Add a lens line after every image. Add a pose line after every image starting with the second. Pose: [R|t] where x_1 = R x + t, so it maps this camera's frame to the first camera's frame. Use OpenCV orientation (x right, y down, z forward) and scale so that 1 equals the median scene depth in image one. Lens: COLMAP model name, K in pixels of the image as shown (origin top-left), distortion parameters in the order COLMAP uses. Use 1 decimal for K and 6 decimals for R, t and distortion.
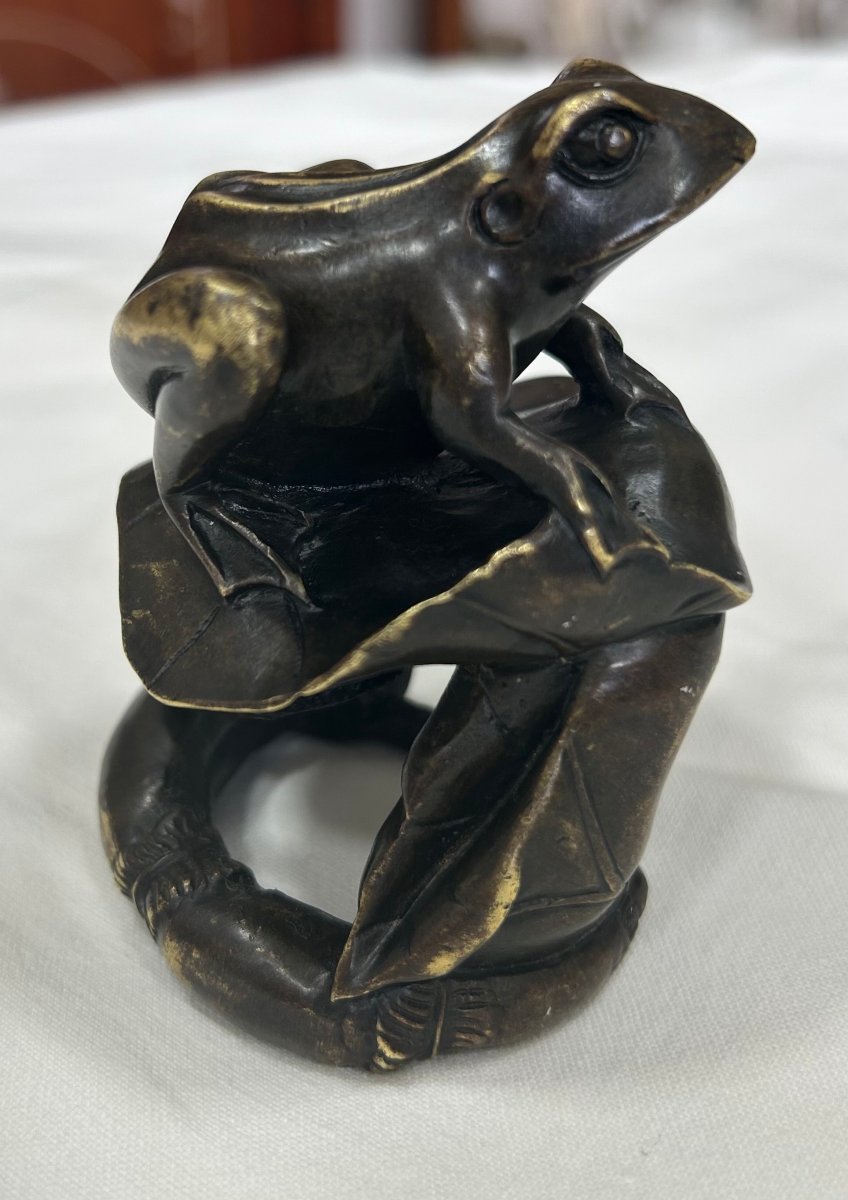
lens RADIAL K [[1426.4, 0, 343.9], [0, 1426.4, 449.1], [0, 0, 1]] dist [0.085251, -0.555100]
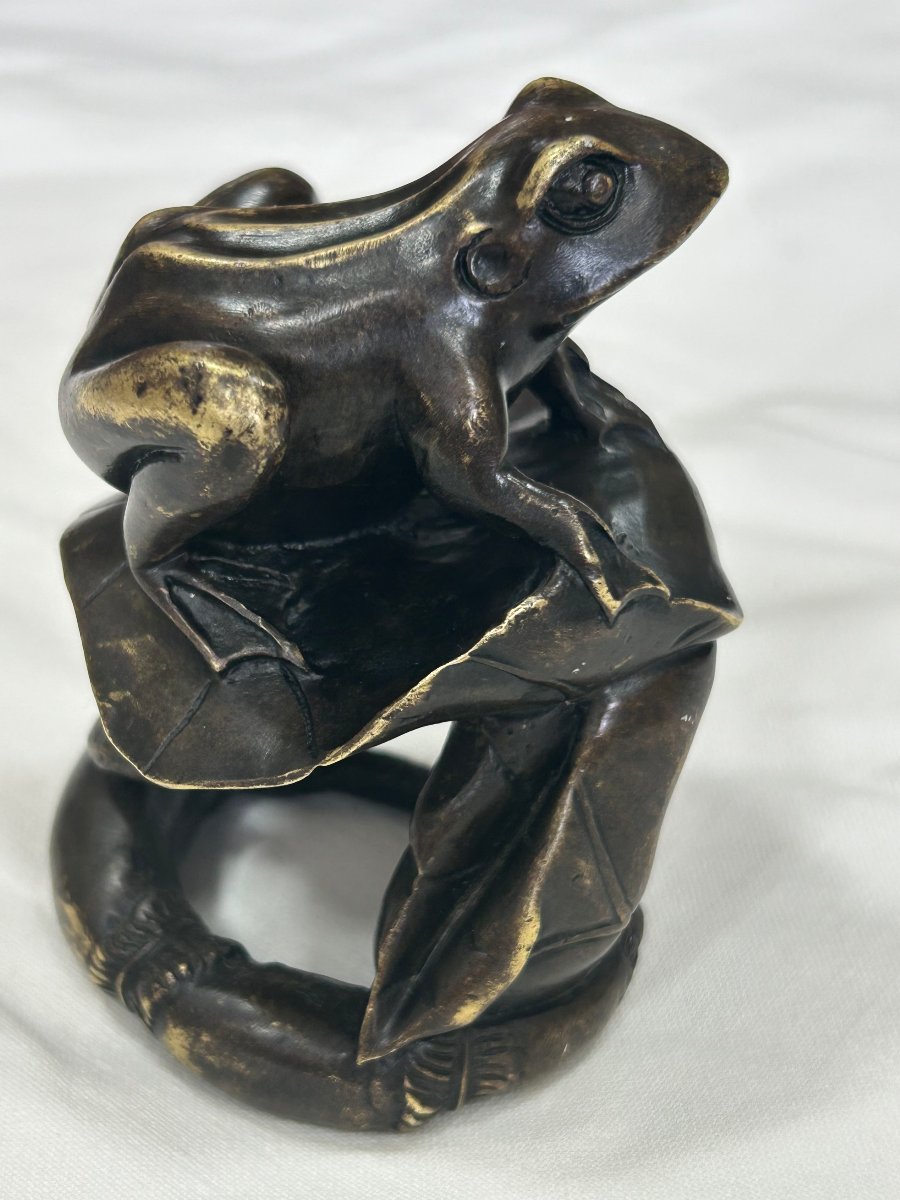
lens RADIAL K [[1838.7, 0, 450.0], [0, 1838.7, 600.0], [0, 0, 1]] dist [0.022009, -0.057209]
pose [[0.982006, -0.090723, 0.165631, -0.131146], [0.071680, 0.990477, 0.117546, -0.078702], [-0.174717, -0.103558, 0.979158, -0.231427]]
